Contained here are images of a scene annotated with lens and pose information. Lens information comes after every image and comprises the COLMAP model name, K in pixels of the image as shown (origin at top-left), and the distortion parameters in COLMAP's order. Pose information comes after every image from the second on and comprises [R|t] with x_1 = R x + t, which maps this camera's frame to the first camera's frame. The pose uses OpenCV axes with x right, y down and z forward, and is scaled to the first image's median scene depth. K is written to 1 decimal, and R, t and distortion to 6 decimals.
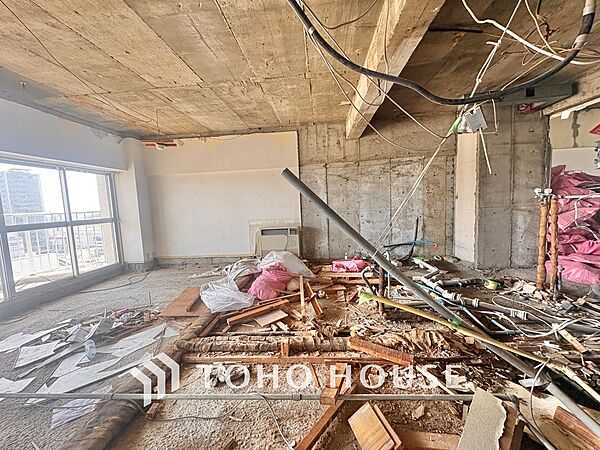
lens RADIAL K [[238.3, 0, 301.2], [0, 238.3, 225.2], [0, 0, 1]] dist [0.000616, 0.000417]
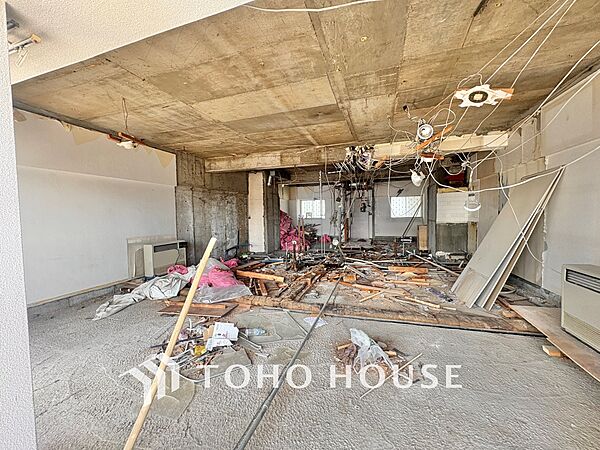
lens RADIAL K [[238.3, 0, 300.2], [0, 238.3, 224.1], [0, 0, 1]] dist [0.000616, 0.000417]
pose [[0.250940, 0.002749, 0.967999, -0.932850], [0.101644, 0.994393, -0.029174, 0.017461], [-0.962651, 0.105712, 0.249254, 0.198050]]
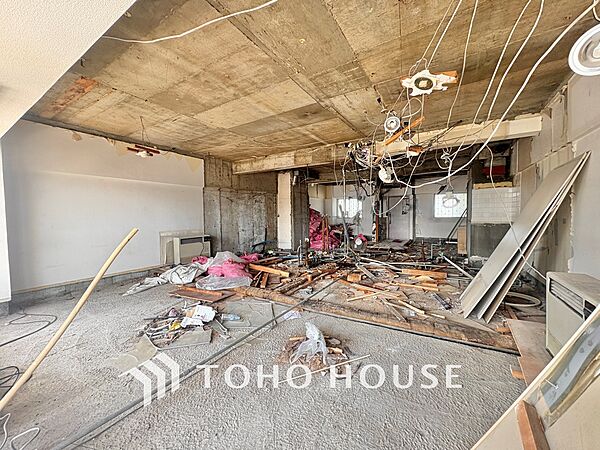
lens RADIAL K [[238.3, 0, 299.9], [0, 238.3, 223.8], [0, 0, 1]] dist [0.000616, 0.000417]
pose [[0.467897, 0.006762, 0.883757, -0.882490], [0.077326, 0.995823, -0.048559, 0.044210], [-0.880394, 0.091058, 0.465419, -0.006150]]
